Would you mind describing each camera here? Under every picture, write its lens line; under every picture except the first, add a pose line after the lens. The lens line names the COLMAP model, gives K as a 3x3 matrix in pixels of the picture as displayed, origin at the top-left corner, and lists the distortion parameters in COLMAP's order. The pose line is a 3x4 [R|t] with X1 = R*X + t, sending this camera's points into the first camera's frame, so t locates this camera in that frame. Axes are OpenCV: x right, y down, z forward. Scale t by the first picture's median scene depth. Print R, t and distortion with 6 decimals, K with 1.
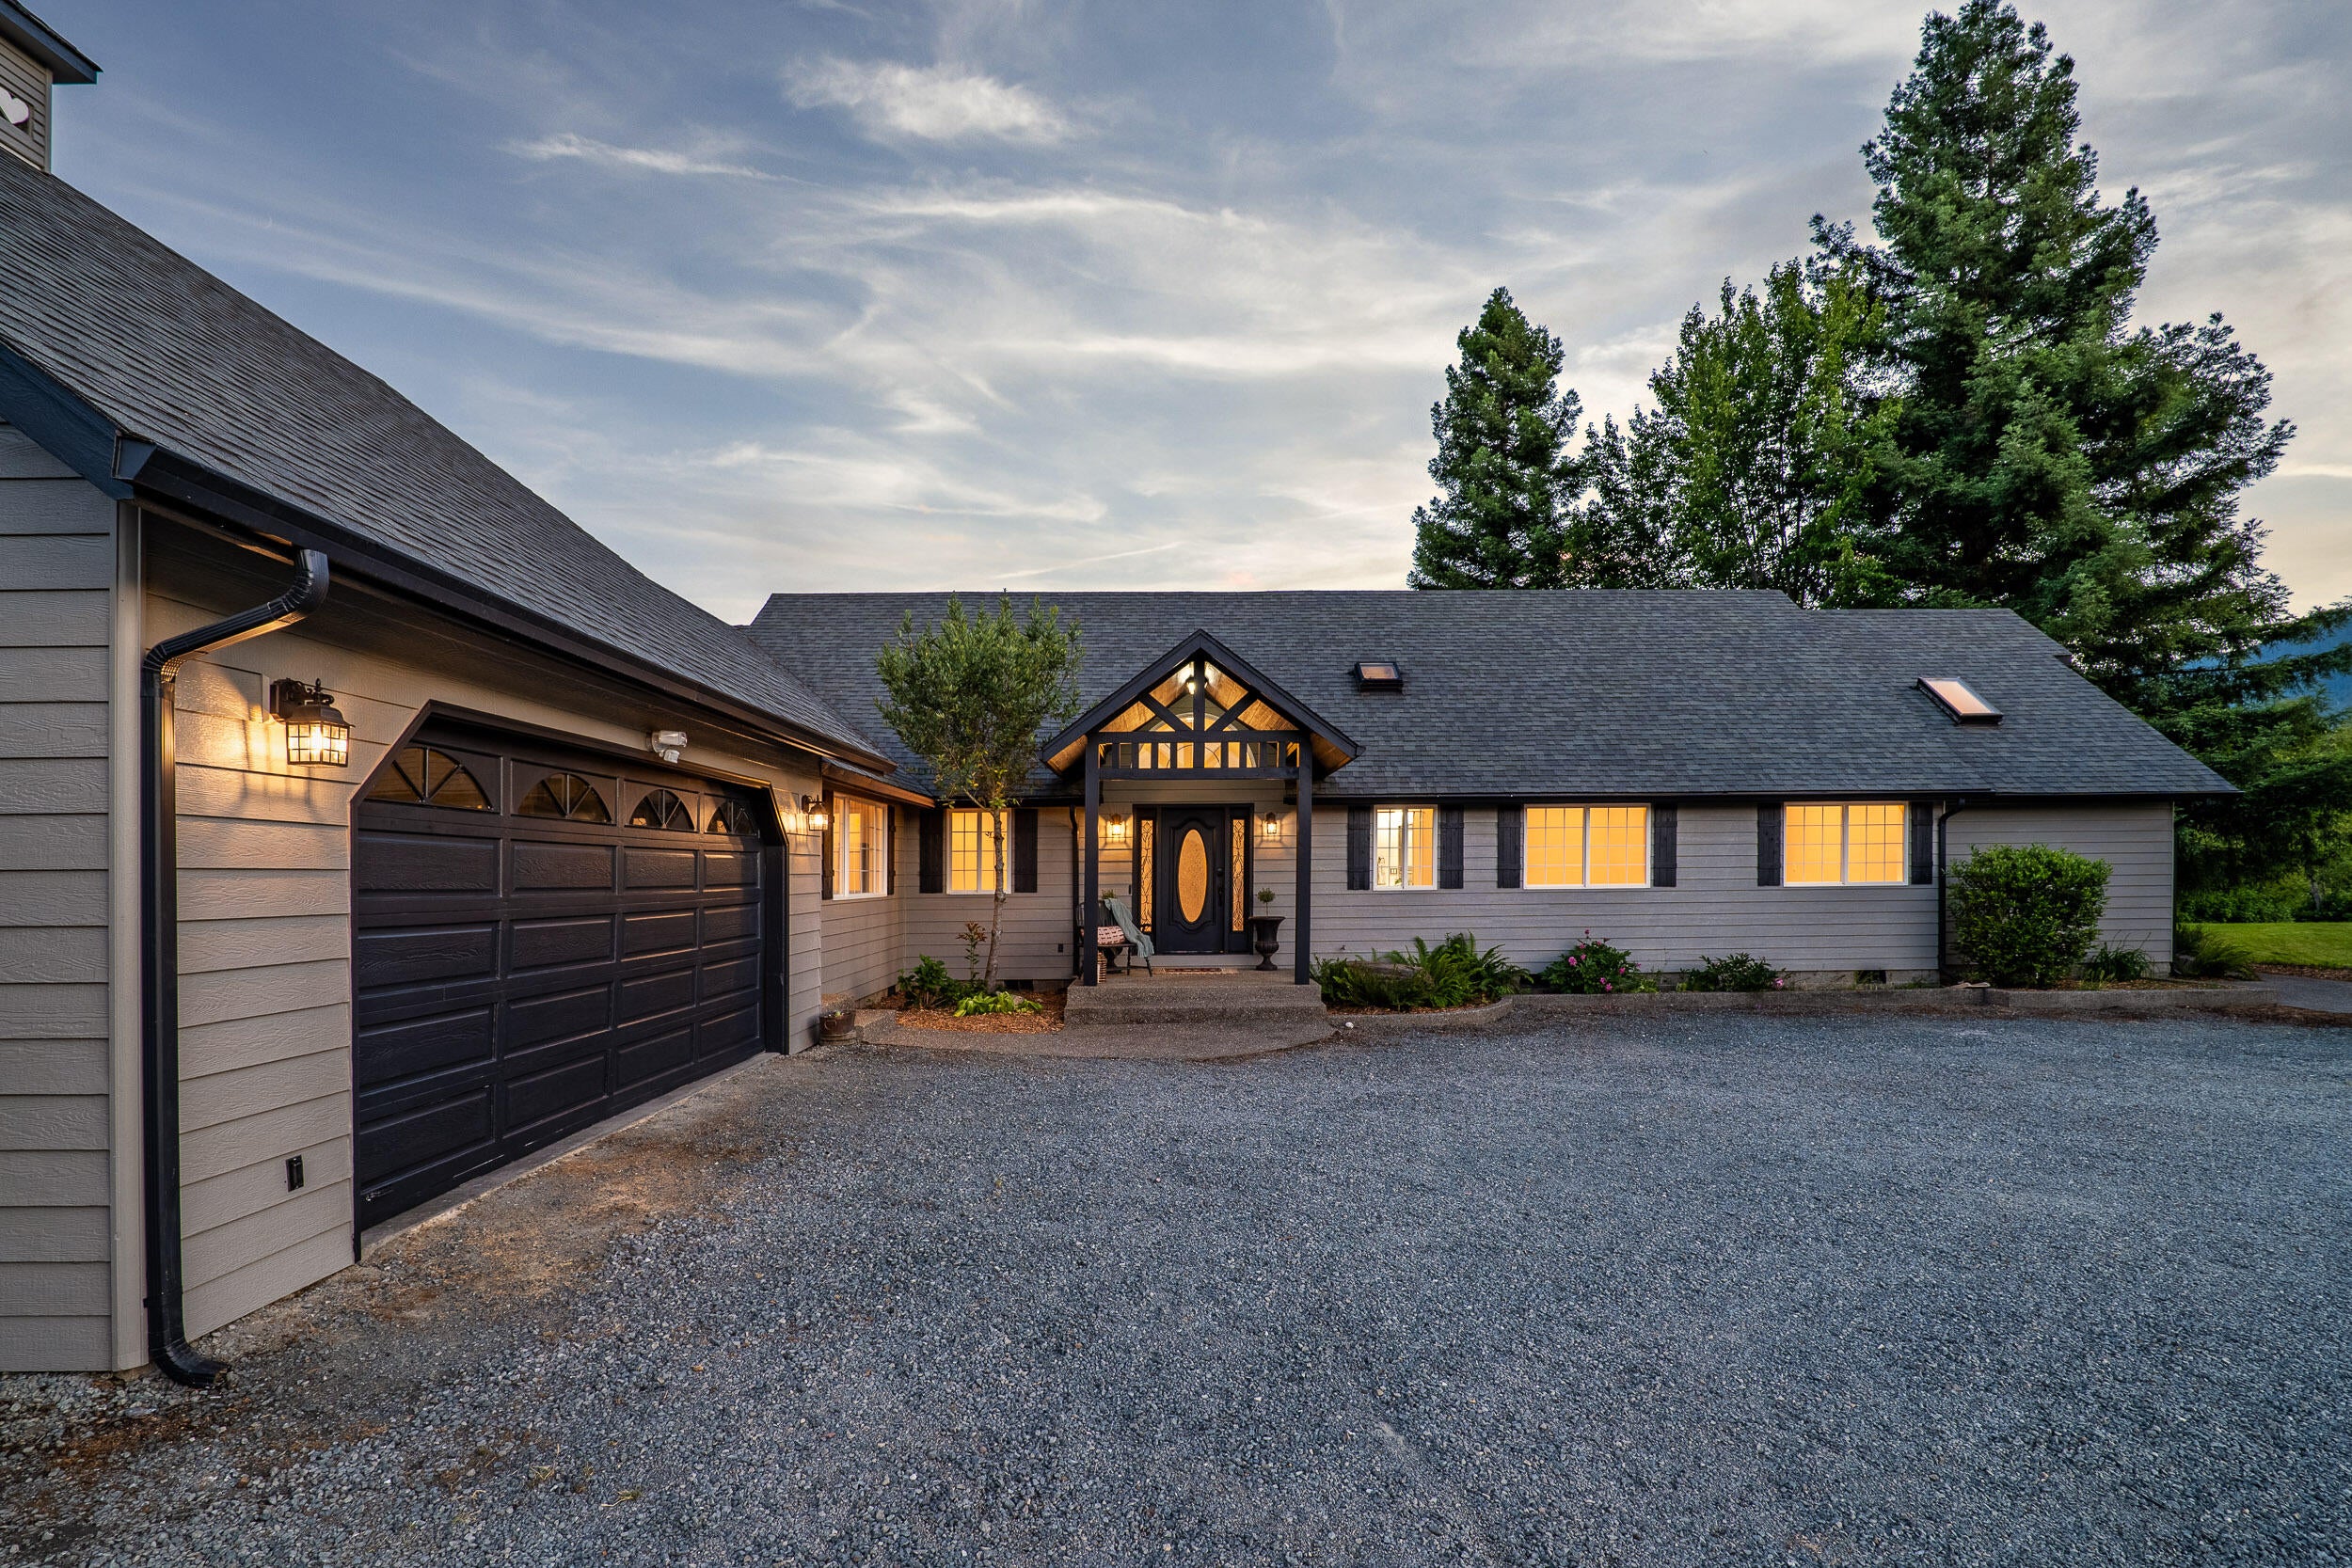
lens RADIAL K [[1125.5, 0, 1177.9], [0, 1125.5, 885.0], [0, 0, 1]] dist [-0.016724, 0.000475]
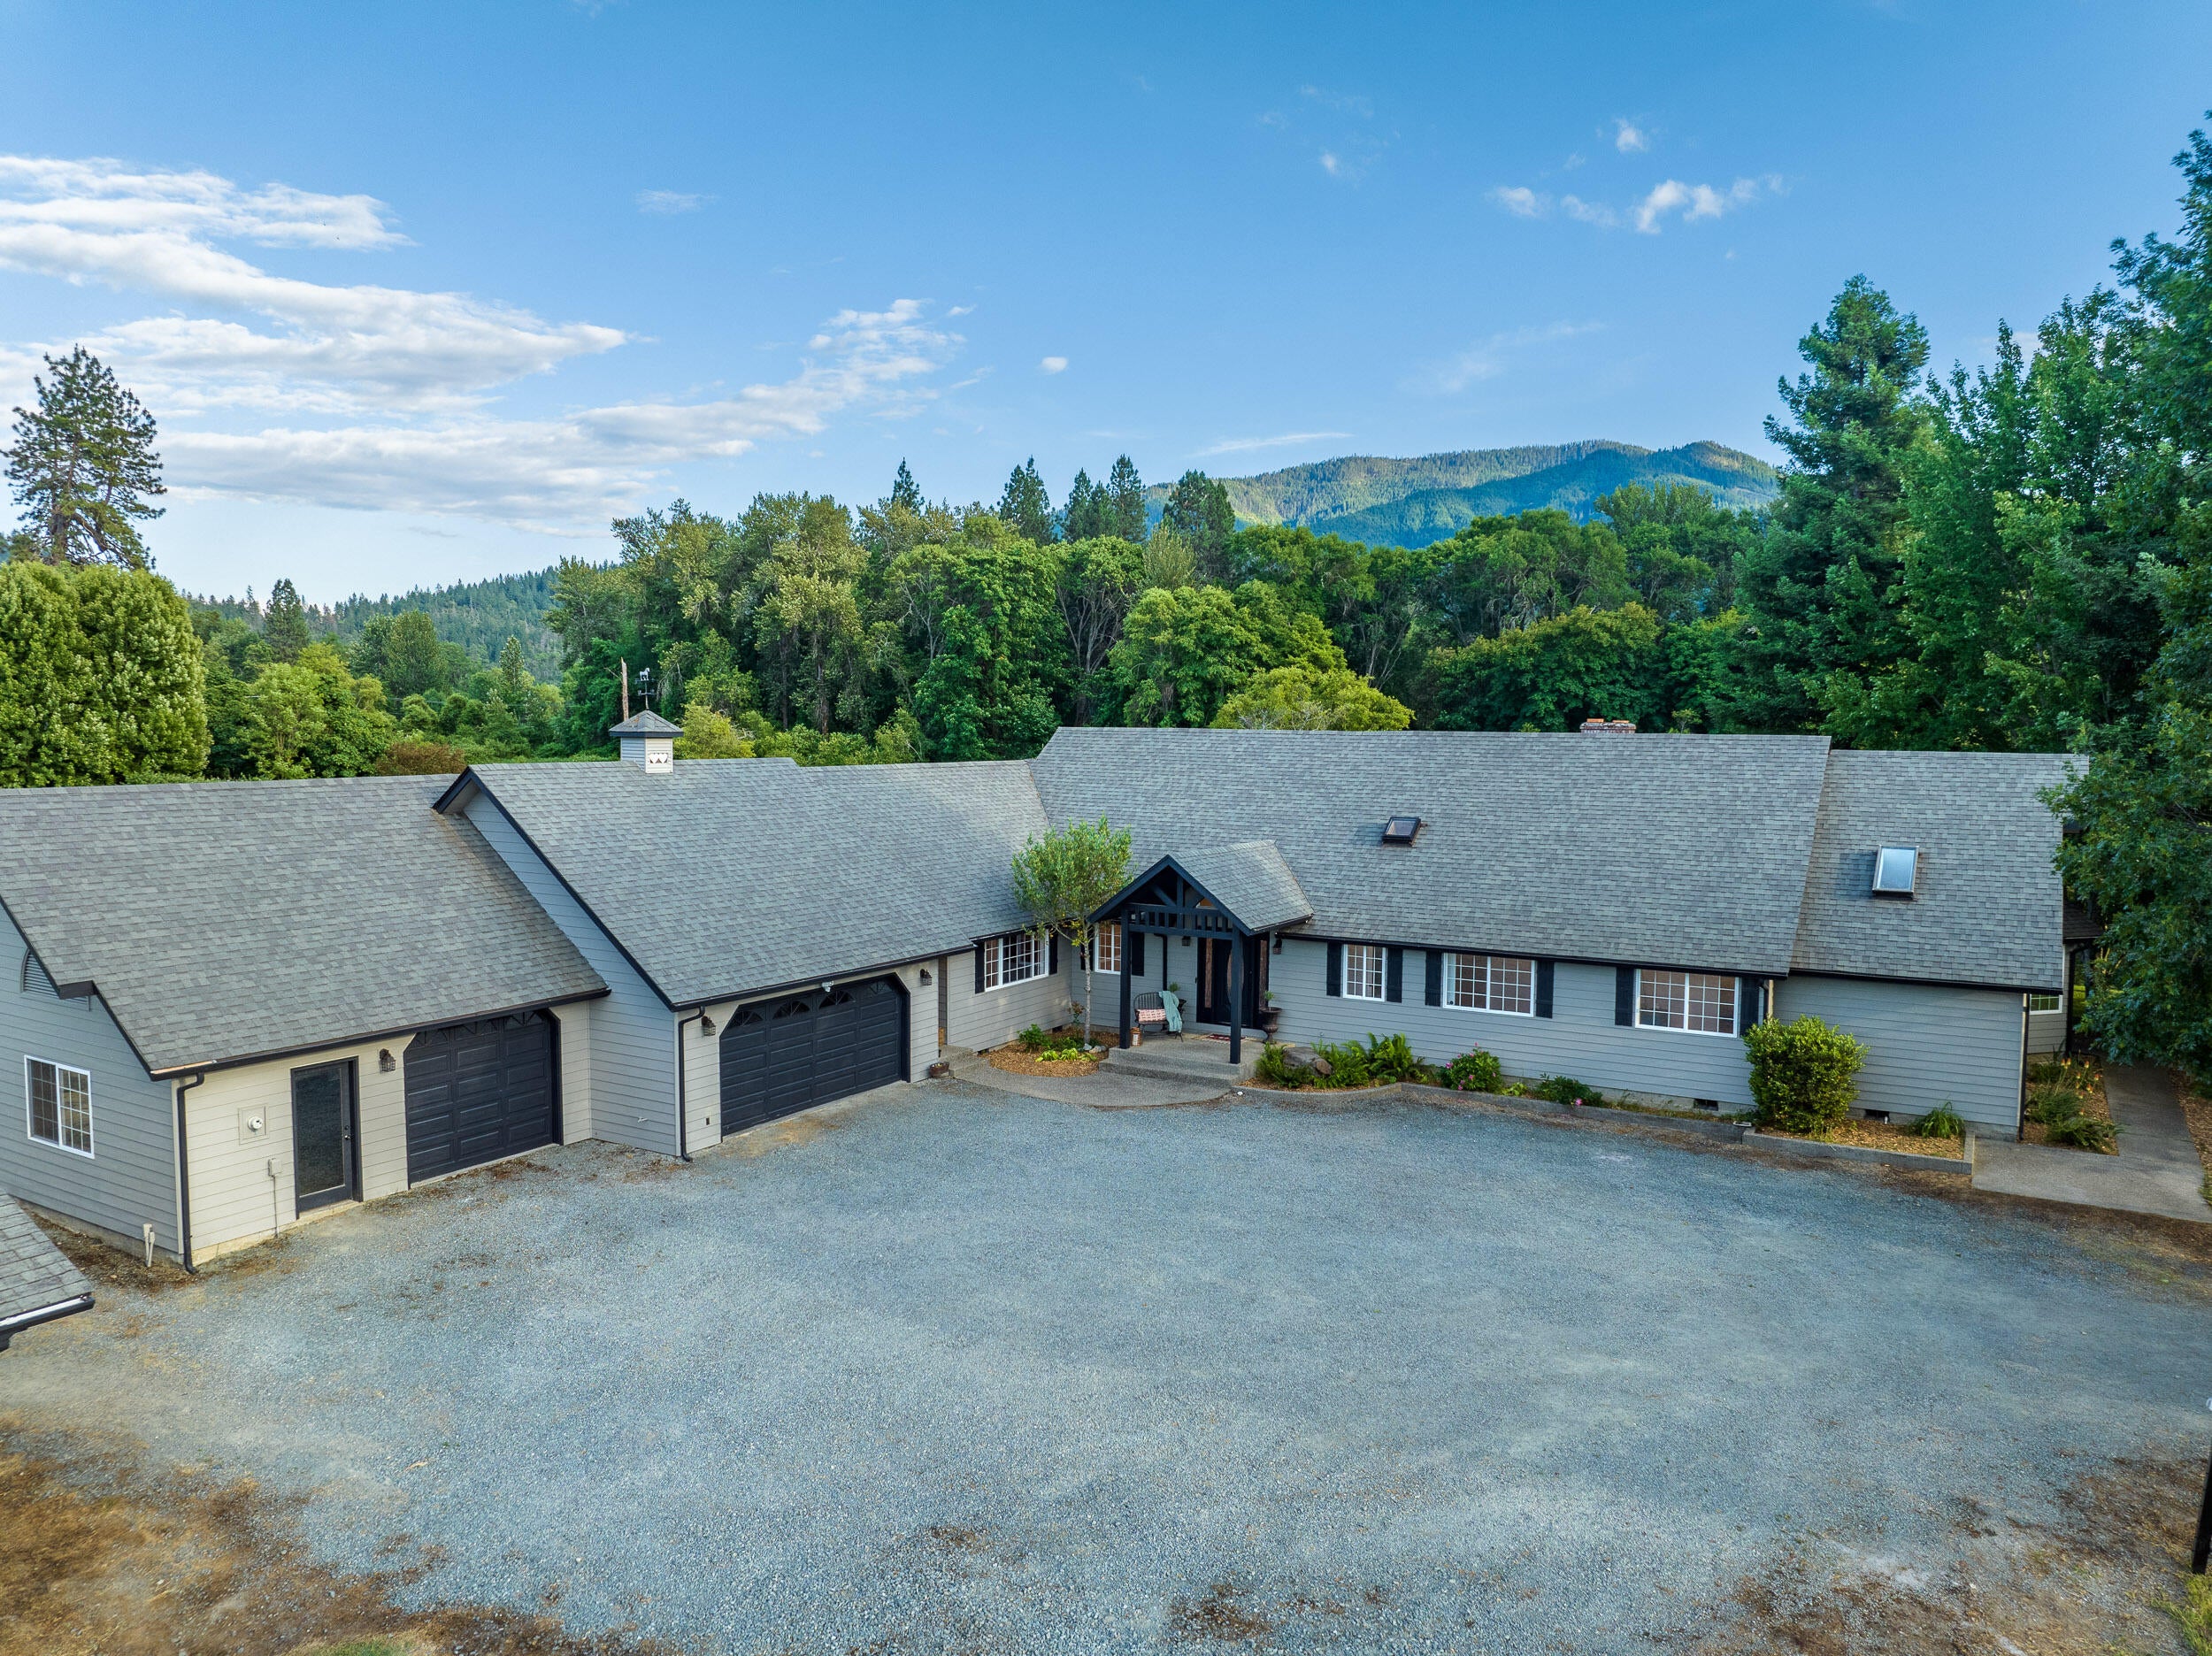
lens RADIAL K [[1576.9, 0, 1106.0], [0, 1576.9, 828.0], [0, 0, 1]] dist [-0.056227, 0.029557]
pose [[0.853686, 0.050828, -0.518302, 1.888563], [-0.018225, 0.997532, 0.067805, -0.685496], [0.520470, -0.048438, 0.852505, -1.741927]]
